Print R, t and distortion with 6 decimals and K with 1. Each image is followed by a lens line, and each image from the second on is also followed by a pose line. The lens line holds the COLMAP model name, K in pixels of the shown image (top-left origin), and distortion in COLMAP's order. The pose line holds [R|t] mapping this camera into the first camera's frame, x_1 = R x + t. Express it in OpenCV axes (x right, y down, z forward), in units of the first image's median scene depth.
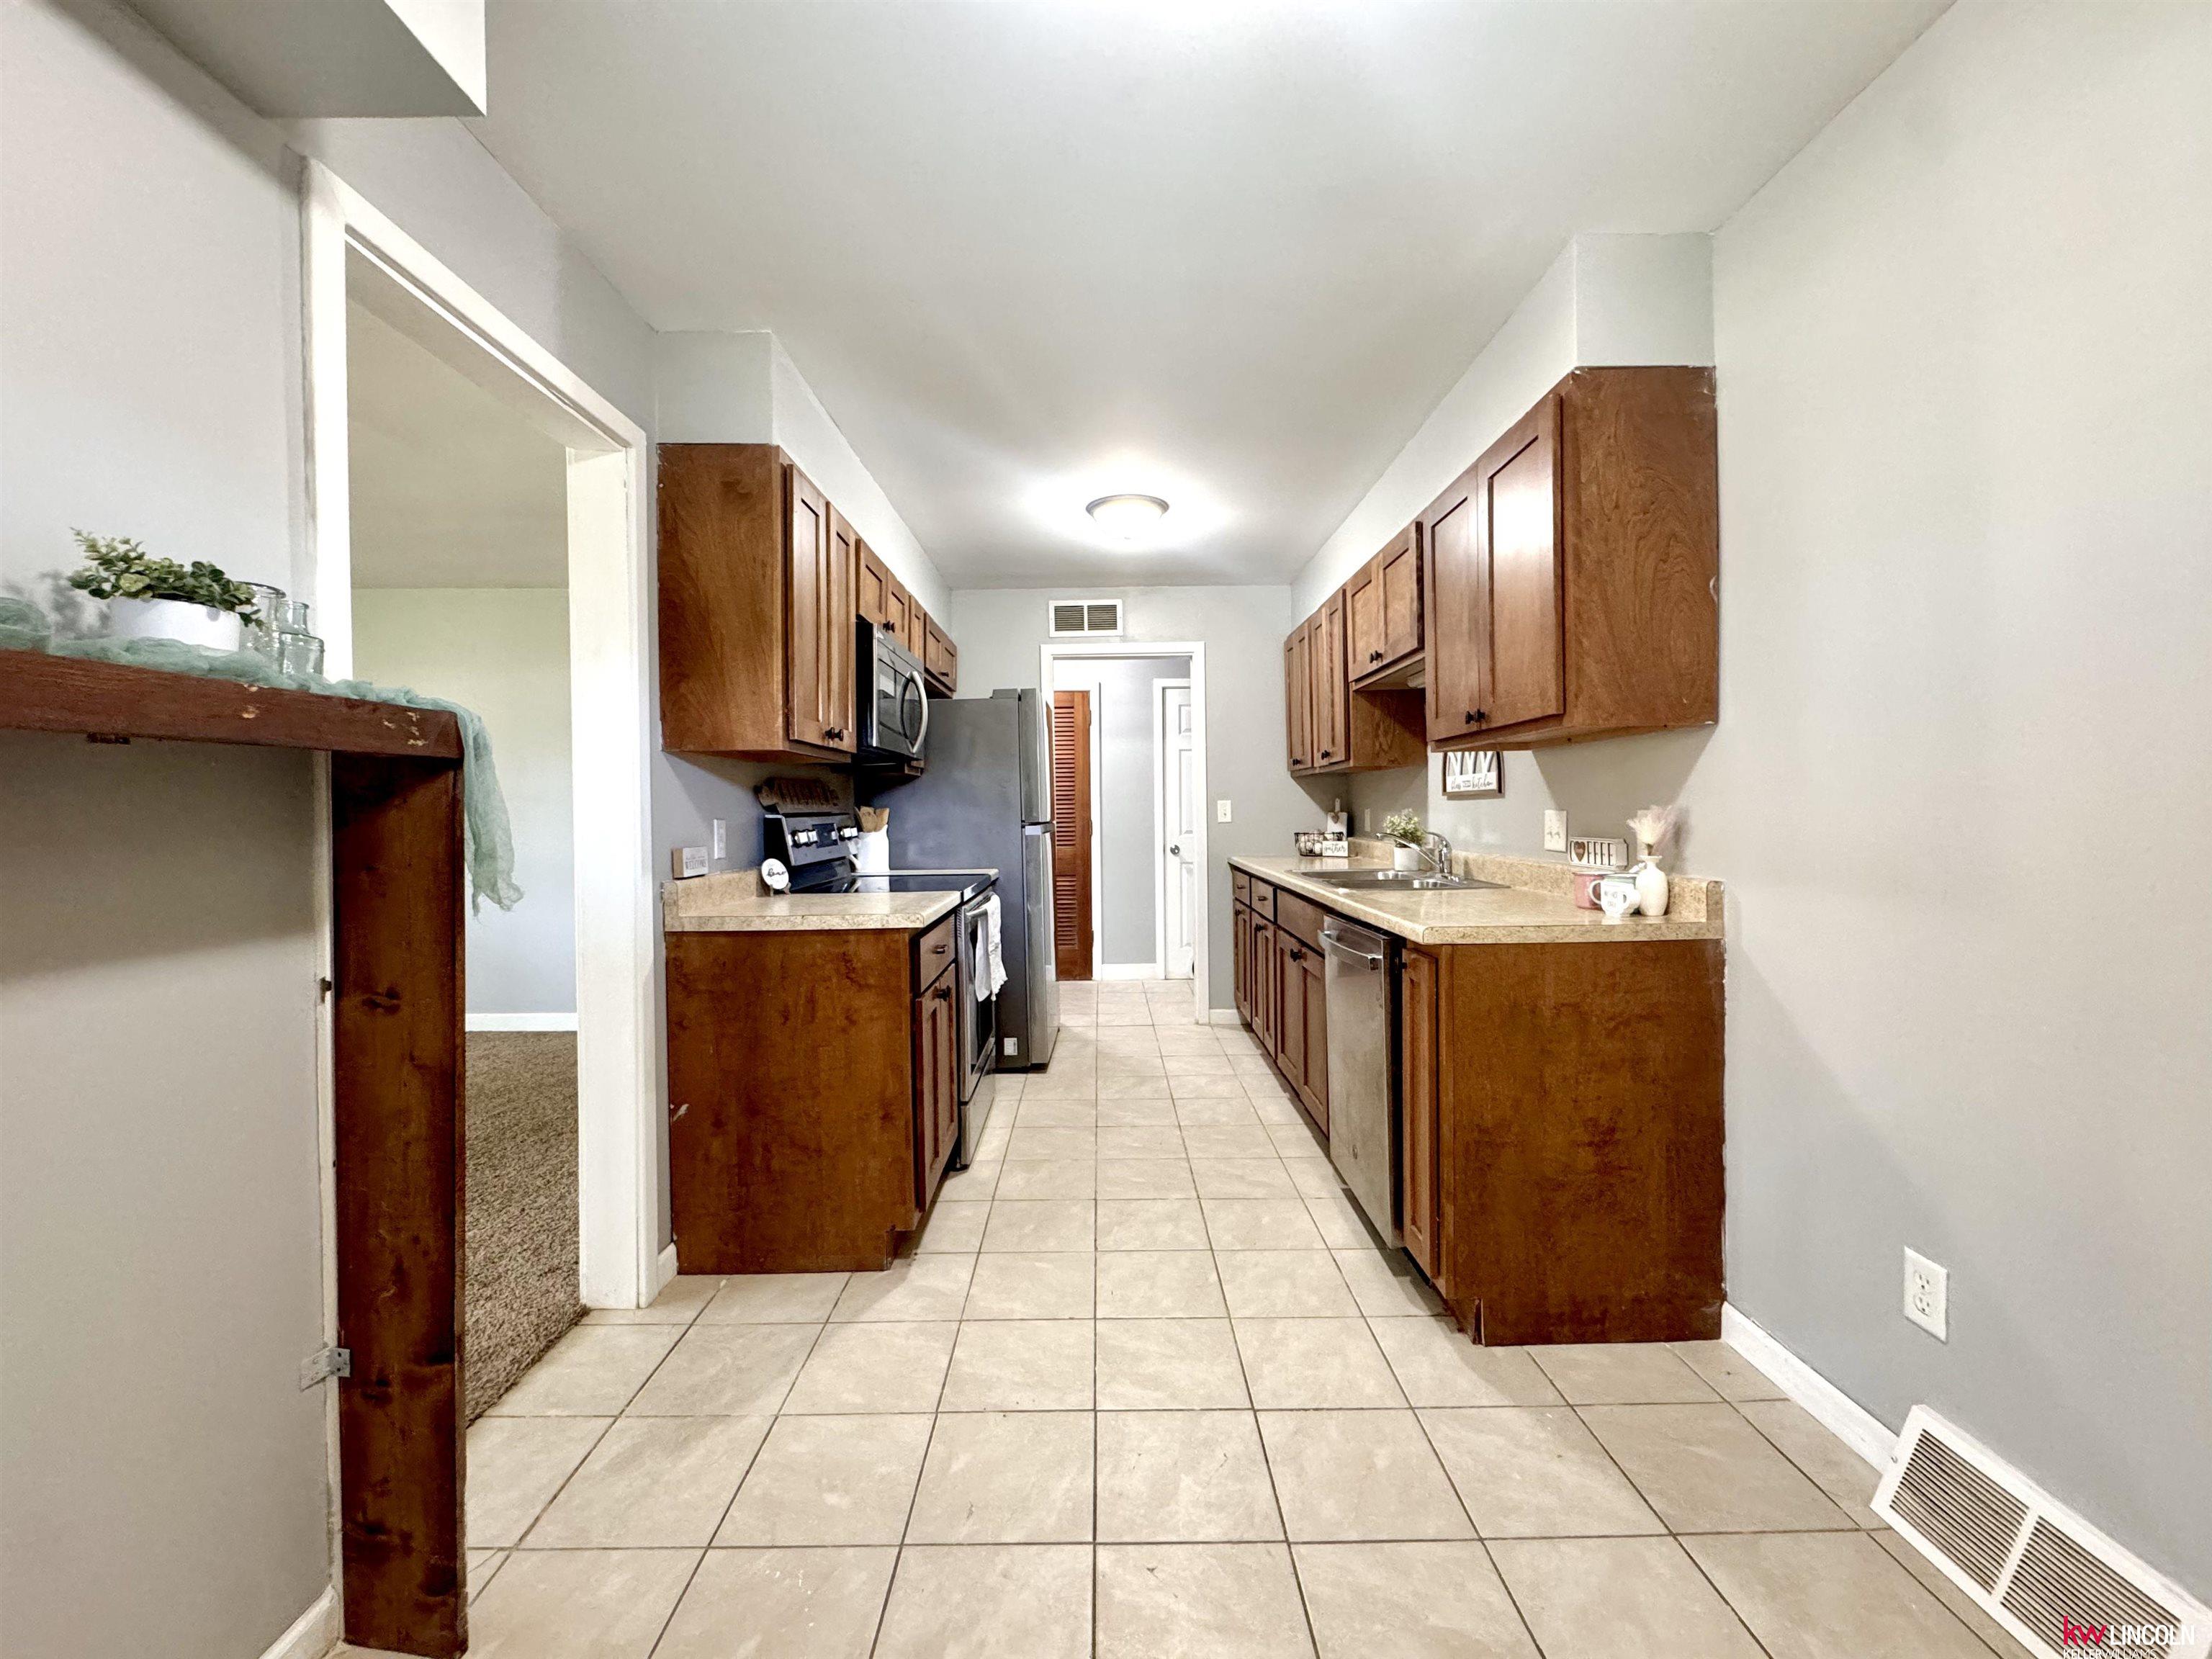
lens RADIAL K [[889.8, 0, 1106.0], [0, 889.8, 829.5], [0, 0, 1]] dist [-0.000352, 0.000072]
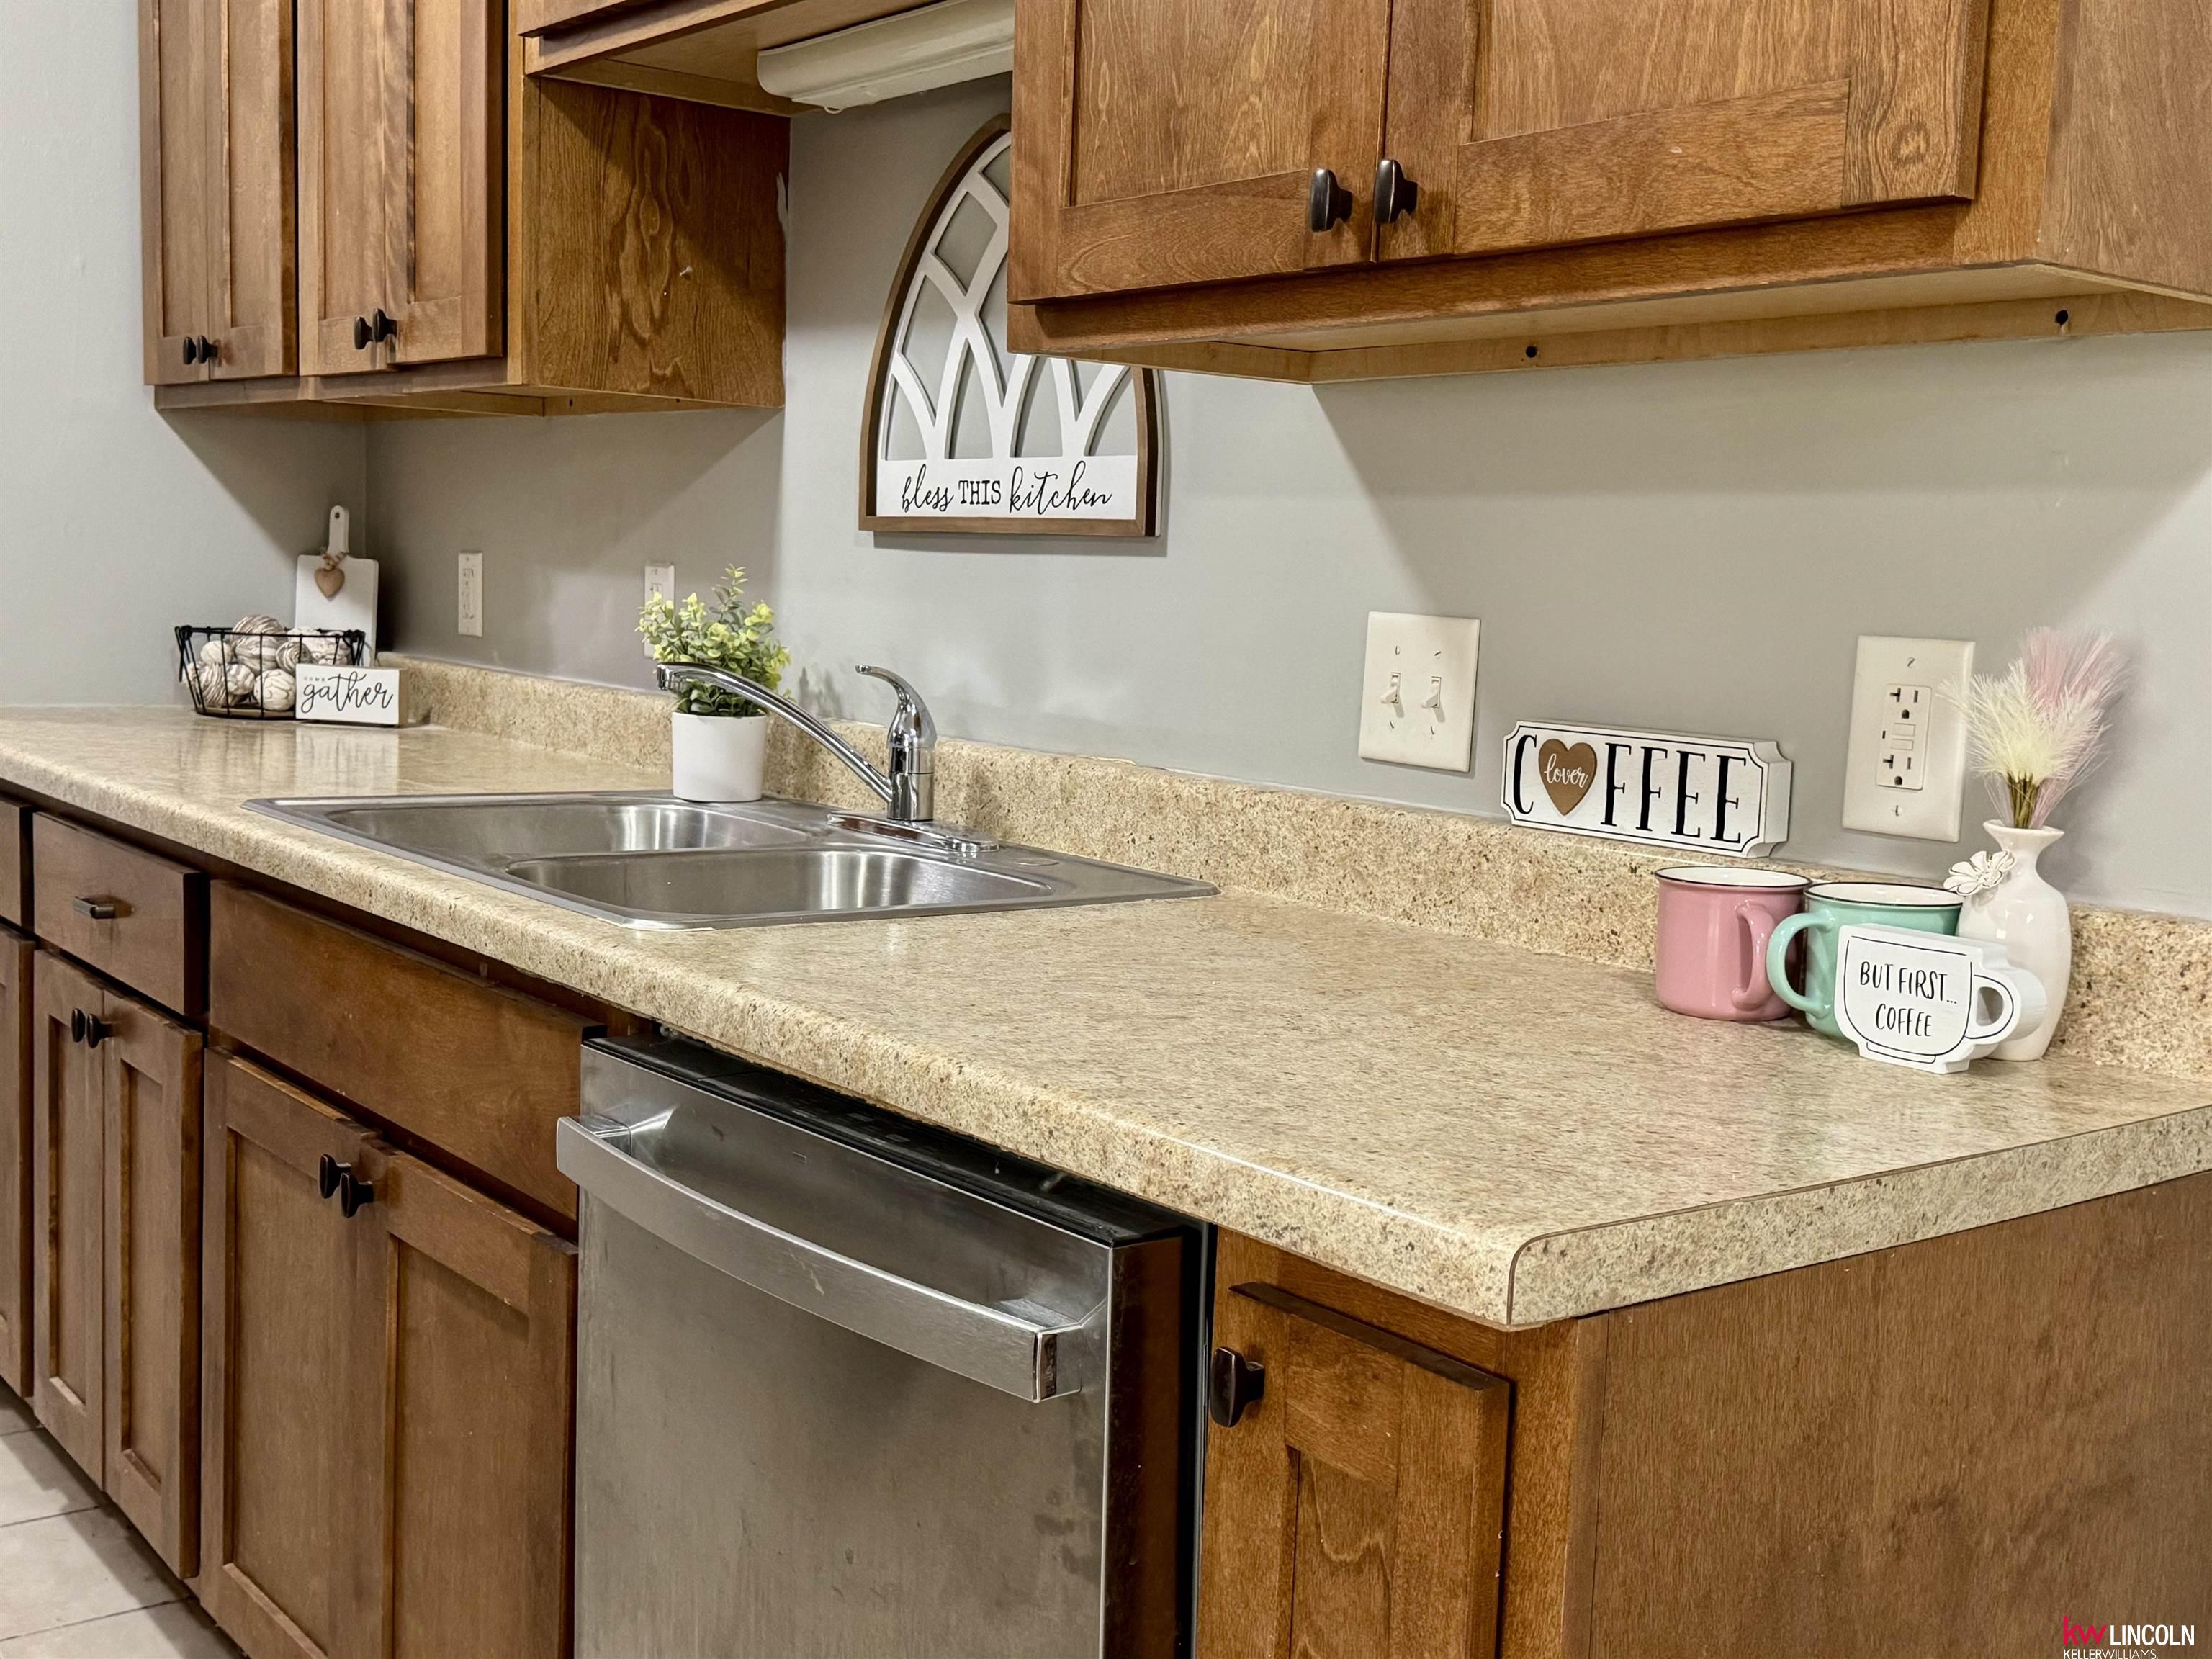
lens RADIAL K [[2447.5, 0, 1106.0], [0, 2447.5, 829.5], [0, 0, 1]] dist [0.151027, 0.002220]
pose [[0.796207, -0.023282, 0.604577, -0.030461], [-0.035485, 0.995742, 0.085078, -0.019132], [-0.603983, -0.089194, 0.791990, 0.525587]]
